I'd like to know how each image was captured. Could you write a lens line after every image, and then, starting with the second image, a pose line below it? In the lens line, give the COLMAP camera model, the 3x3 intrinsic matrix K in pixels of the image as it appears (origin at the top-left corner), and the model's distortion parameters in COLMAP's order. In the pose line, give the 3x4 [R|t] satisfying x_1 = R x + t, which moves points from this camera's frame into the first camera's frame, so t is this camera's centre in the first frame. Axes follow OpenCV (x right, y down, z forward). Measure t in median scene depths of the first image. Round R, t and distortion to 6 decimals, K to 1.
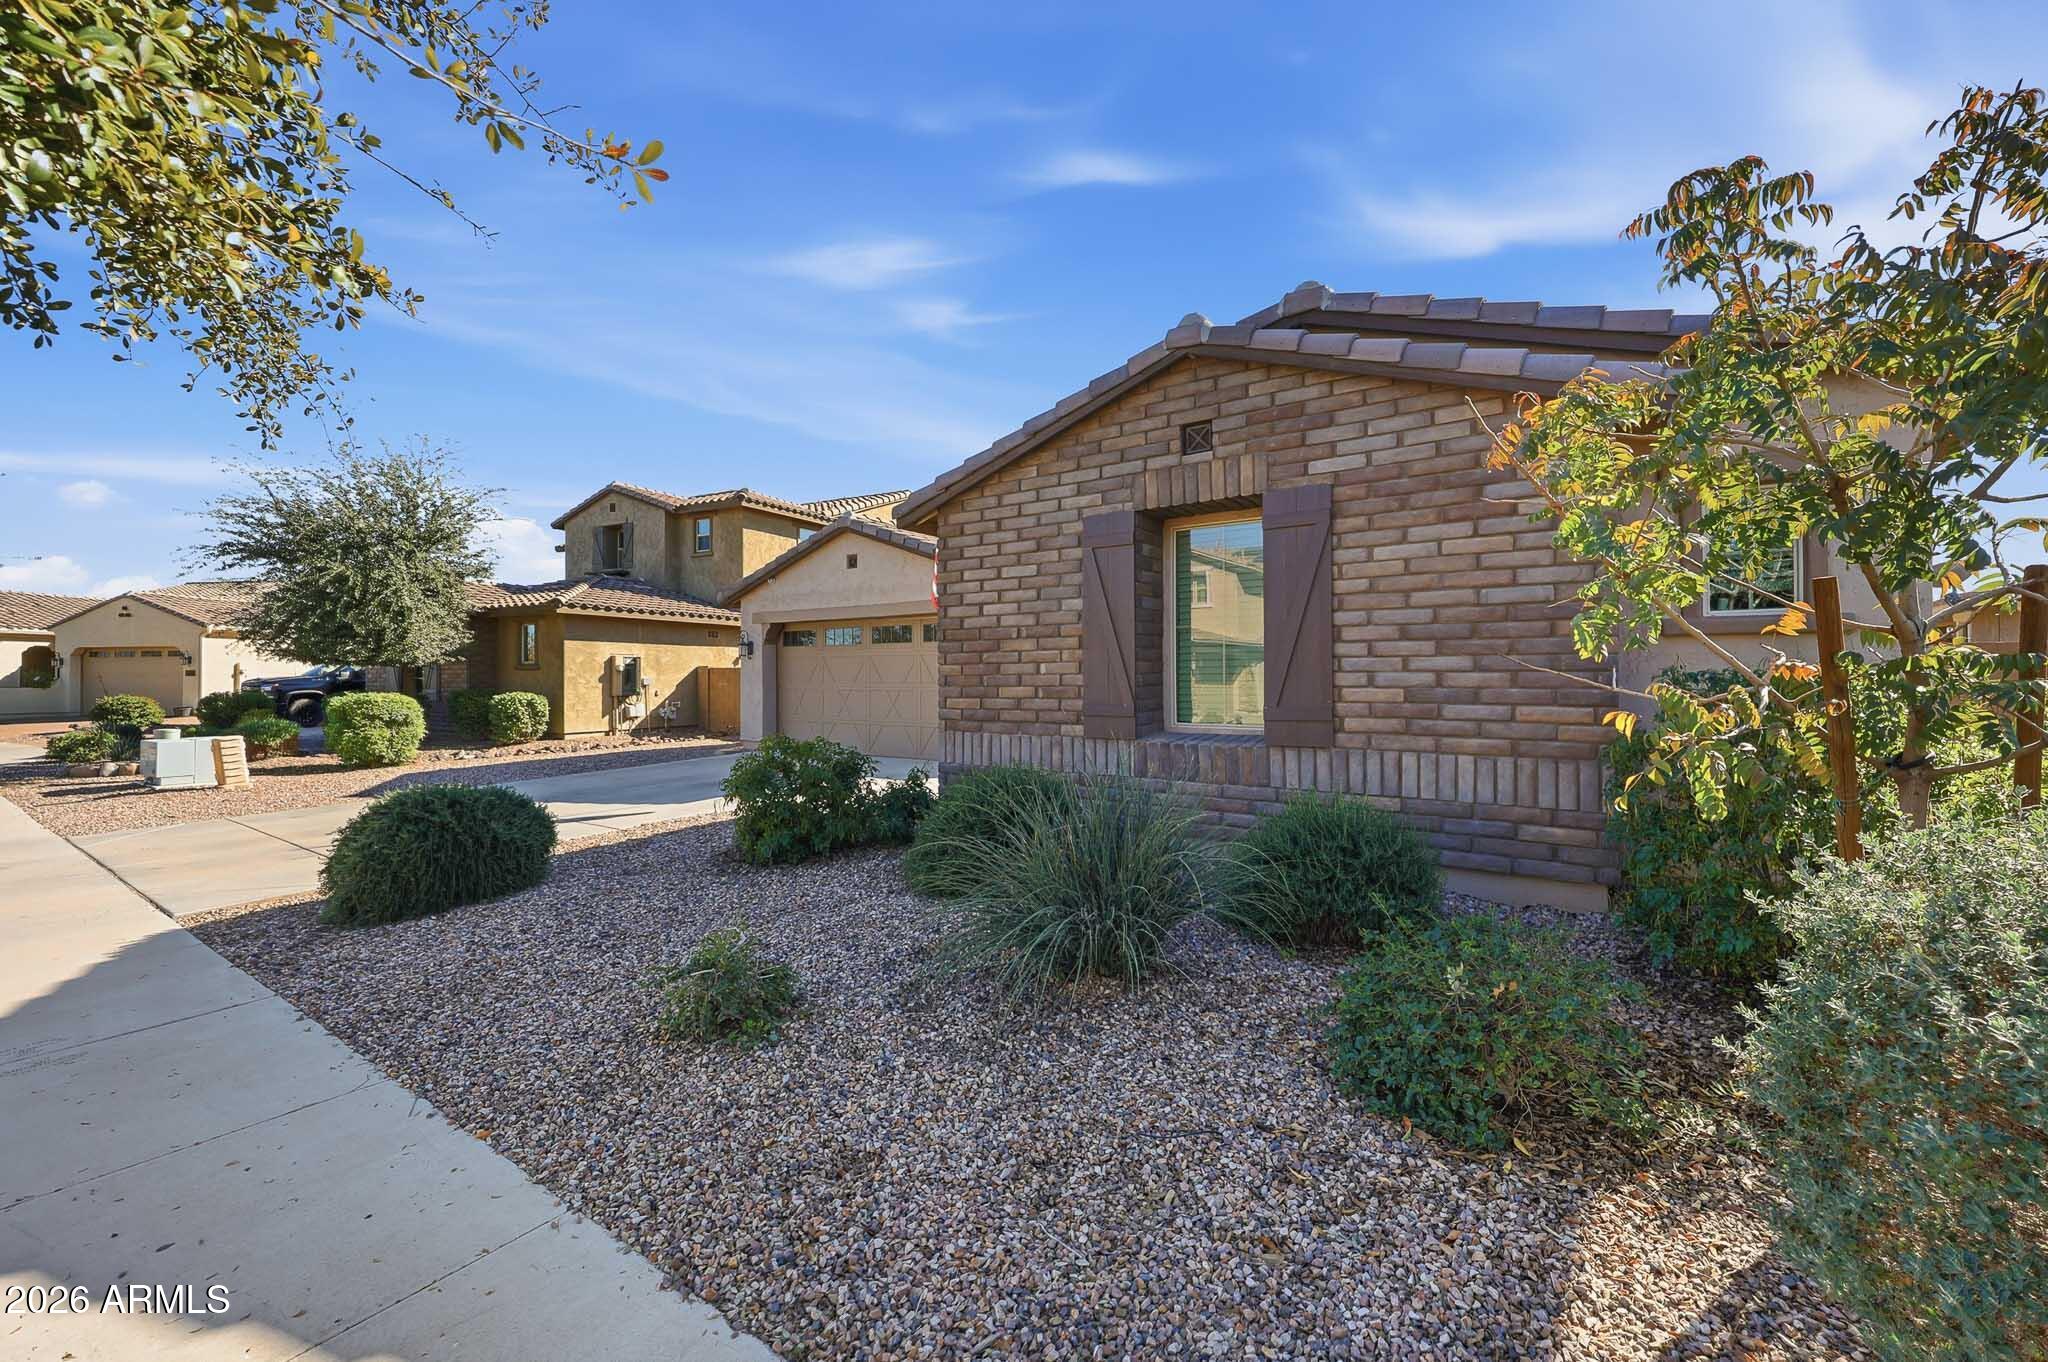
lens RADIAL K [[827.5, 0, 1023.3], [0, 827.5, 671.6], [0, 0, 1]] dist [-0.003214, 0.001017]
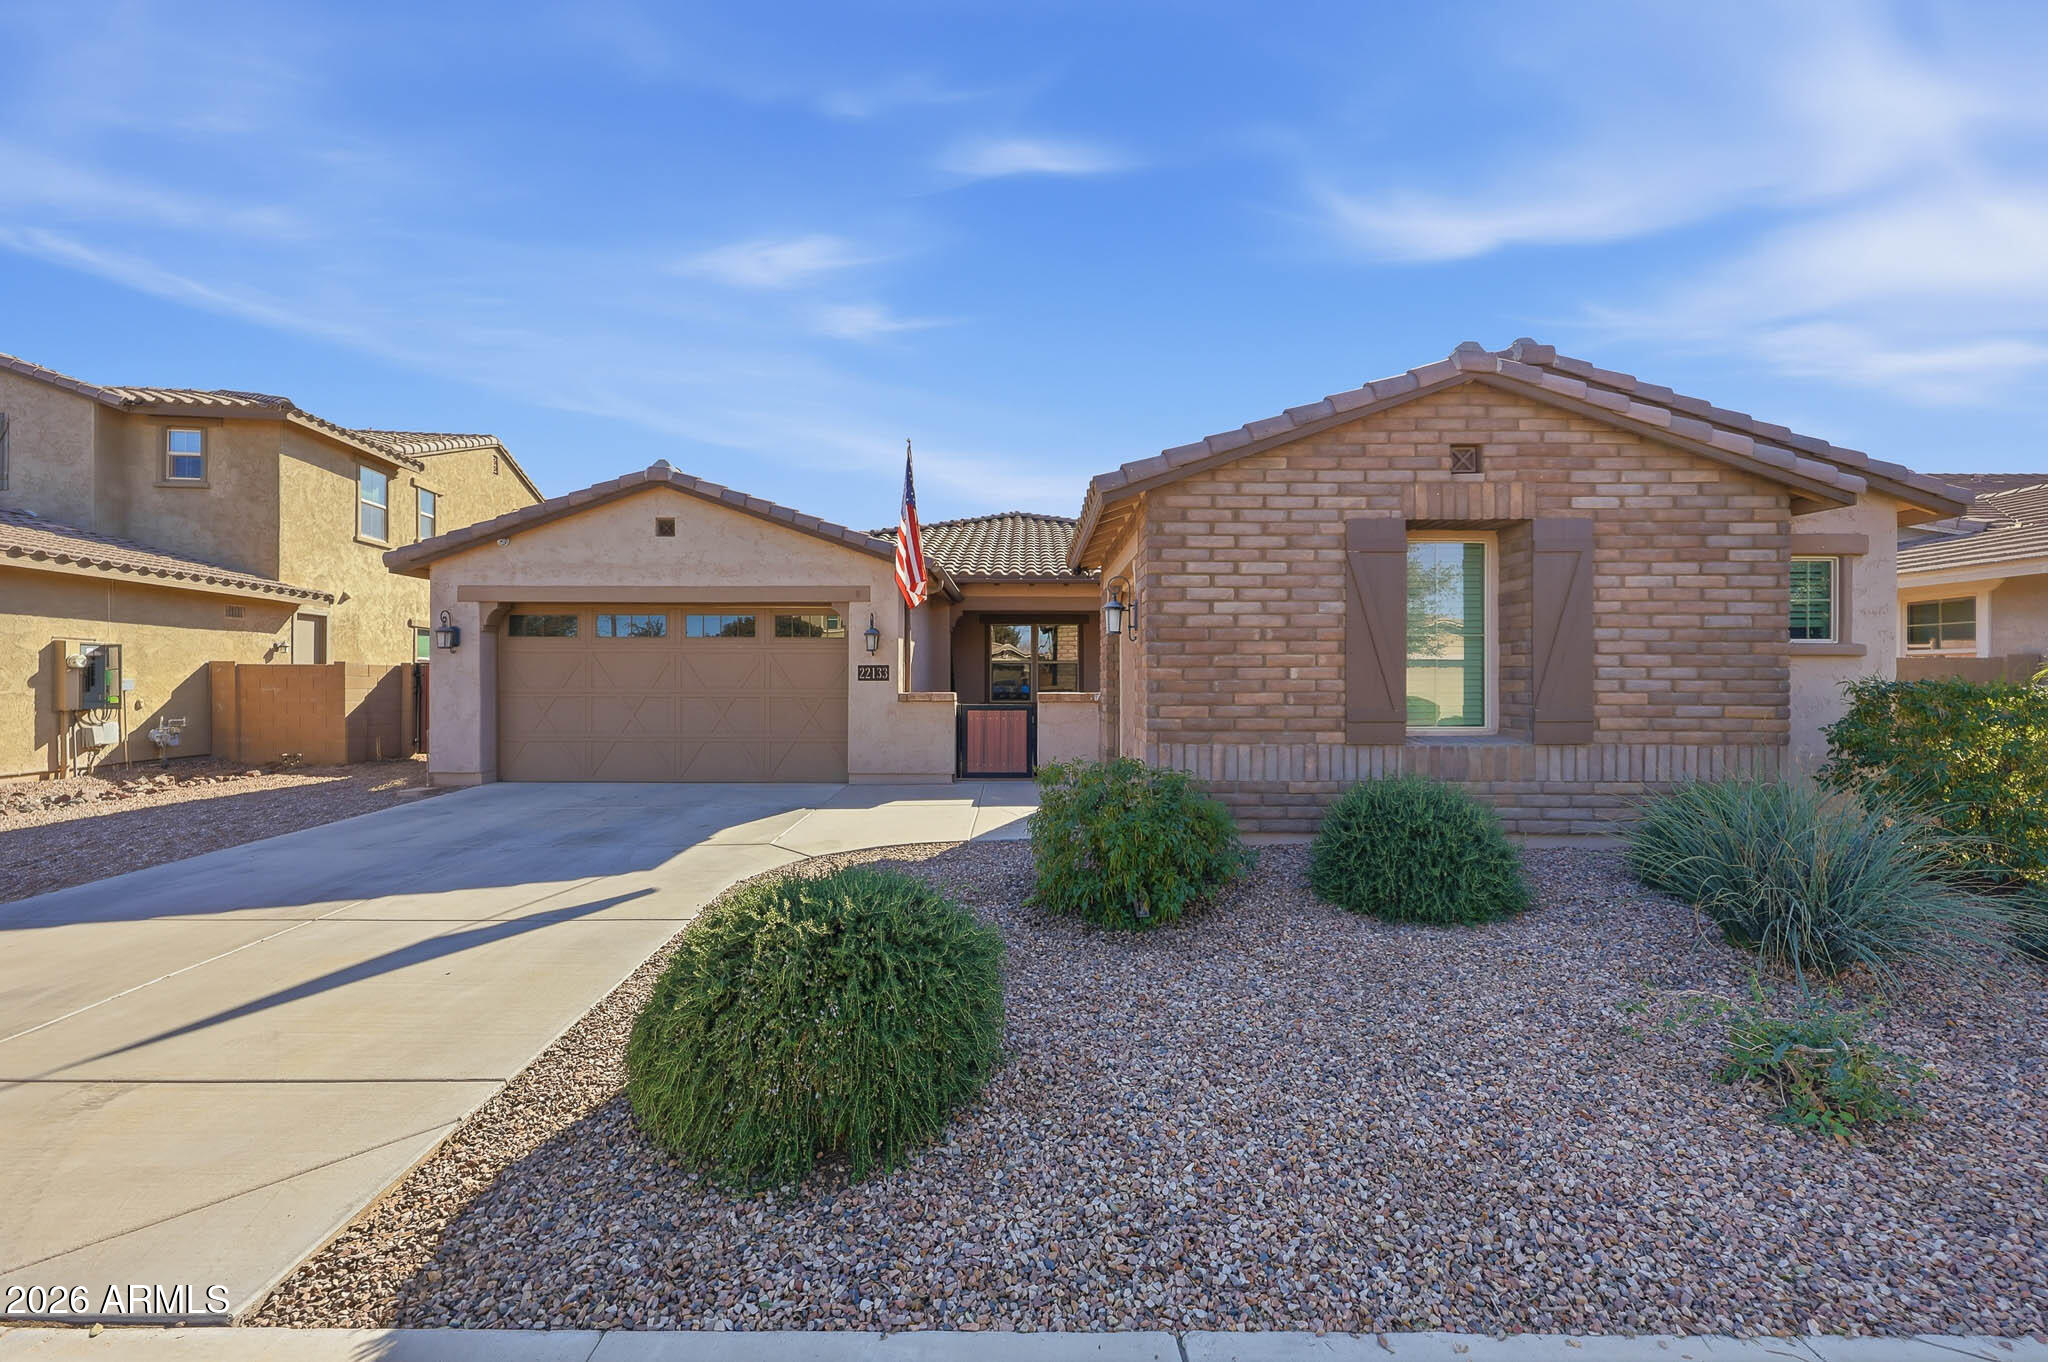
lens RADIAL K [[827.5, 0, 1017.5], [0, 827.5, 685.6], [0, 0, 1]] dist [-0.003214, 0.001017]
pose [[0.819742, 0.001507, 0.572731, -0.794054], [-0.007954, 0.999930, 0.008754, 0.004662], [-0.572677, -0.011732, 0.819697, 0.413454]]
